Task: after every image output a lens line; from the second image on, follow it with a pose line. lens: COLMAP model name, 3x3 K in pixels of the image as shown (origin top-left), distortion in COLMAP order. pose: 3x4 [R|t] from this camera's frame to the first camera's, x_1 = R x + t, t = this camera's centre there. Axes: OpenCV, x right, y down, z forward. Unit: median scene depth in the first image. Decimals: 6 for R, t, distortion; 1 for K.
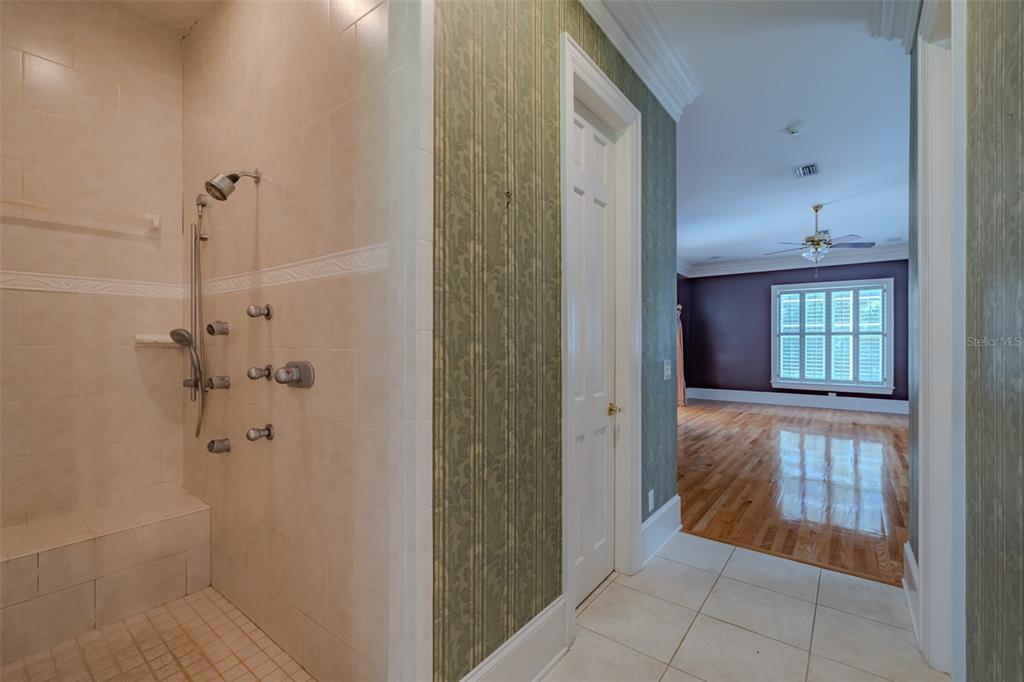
lens RADIAL K [[443.5, 0, 508.9], [0, 443.5, 341.5], [0, 0, 1]] dist [-0.002084, 0.000707]
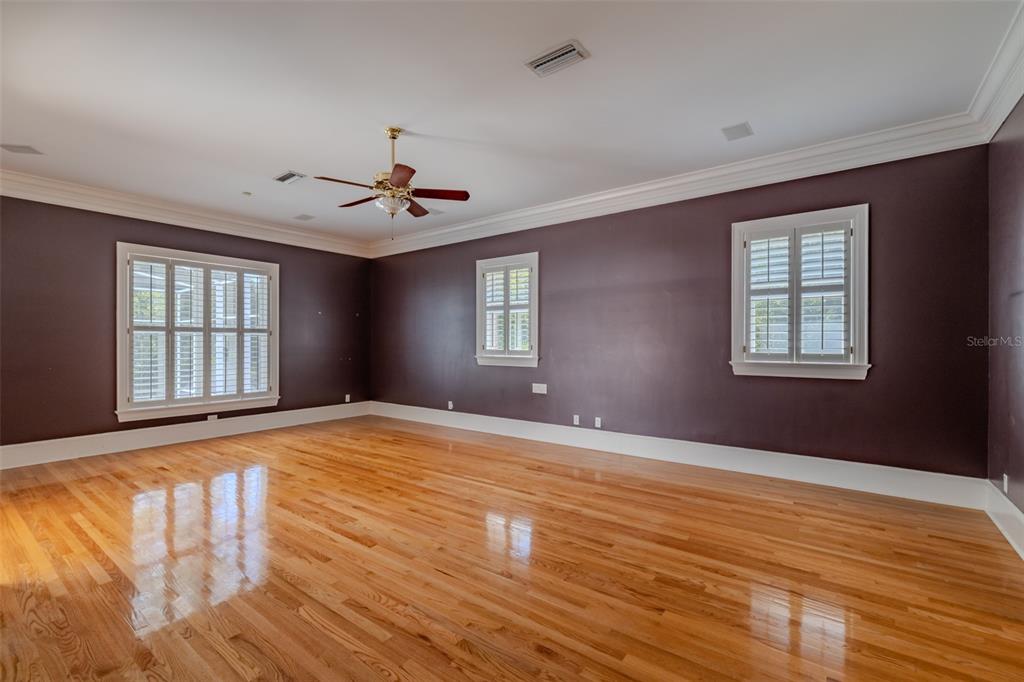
lens RADIAL K [[443.5, 0, 513.1], [0, 443.5, 347.6], [0, 0, 1]] dist [-0.002084, 0.000707]
pose [[-0.004960, -0.009748, 0.999940, 0.030963], [-0.002797, 0.999949, 0.009734, 0.001953], [-0.999984, -0.002748, -0.004987, 0.531086]]
